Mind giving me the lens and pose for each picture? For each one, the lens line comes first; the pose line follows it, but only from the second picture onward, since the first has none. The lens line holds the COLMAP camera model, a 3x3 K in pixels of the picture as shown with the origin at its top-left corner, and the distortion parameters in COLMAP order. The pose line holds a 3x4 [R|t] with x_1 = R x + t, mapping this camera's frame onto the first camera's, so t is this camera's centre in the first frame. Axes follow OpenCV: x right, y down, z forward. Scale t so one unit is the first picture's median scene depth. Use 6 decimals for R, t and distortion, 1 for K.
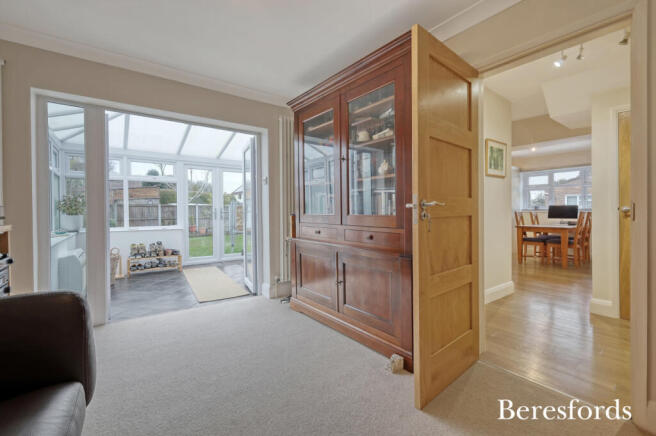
lens RADIAL K [[285.2, 0, 331.0], [0, 285.2, 216.3], [0, 0, 1]] dist [0.001366, 0.000055]
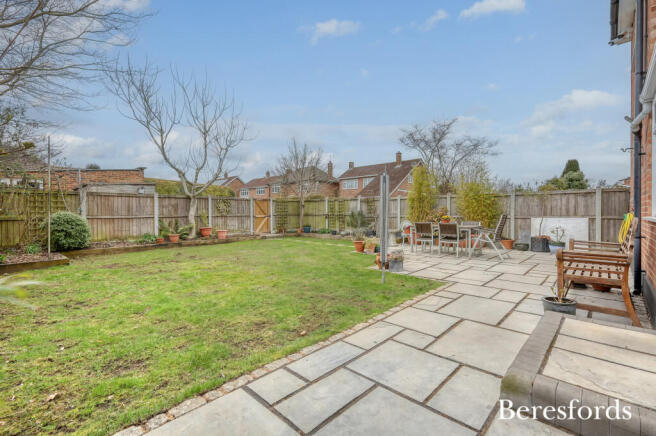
lens RADIAL K [[285.2, 0, 330.2], [0, 285.2, 213.2], [0, 0, 1]] dist [0.001366, 0.000055]
pose [[0.990072, 0.003299, 0.140524, -0.852380], [-0.001258, 0.999892, -0.014612, 0.026968], [-0.140557, 0.014290, 0.989969, 0.877341]]
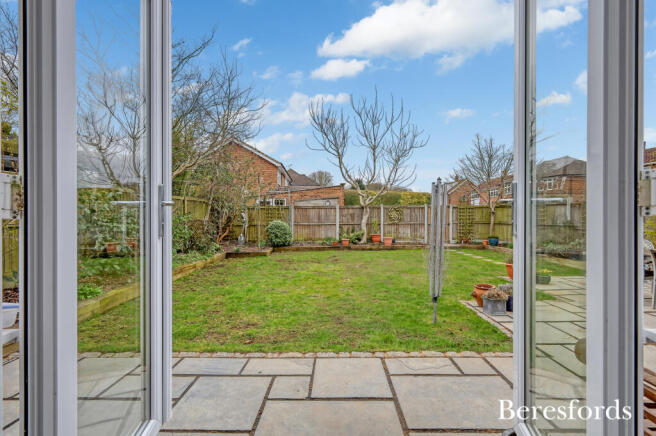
lens RADIAL K [[285.2, 0, 330.9], [0, 285.2, 219.3], [0, 0, 1]] dist [0.001366, 0.000055]
pose [[0.785884, 0.012322, -0.618252, -0.361306], [-0.013697, 0.999903, 0.002518, -0.015331], [0.618223, 0.006489, 0.785976, 1.035743]]
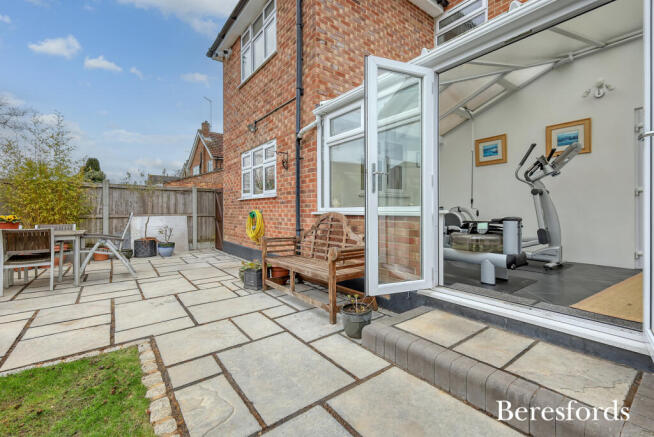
lens RADIAL K [[284.4, 0, 330.8], [0, 284.4, 211.7], [0, 0, 1]] dist [0.001366, 0.000055]
pose [[0.000119, 0.005247, 0.999986, -0.816084], [0.016678, 0.999847, -0.005248, 0.027193], [-0.999861, 0.016679, 0.000032, 1.369970]]
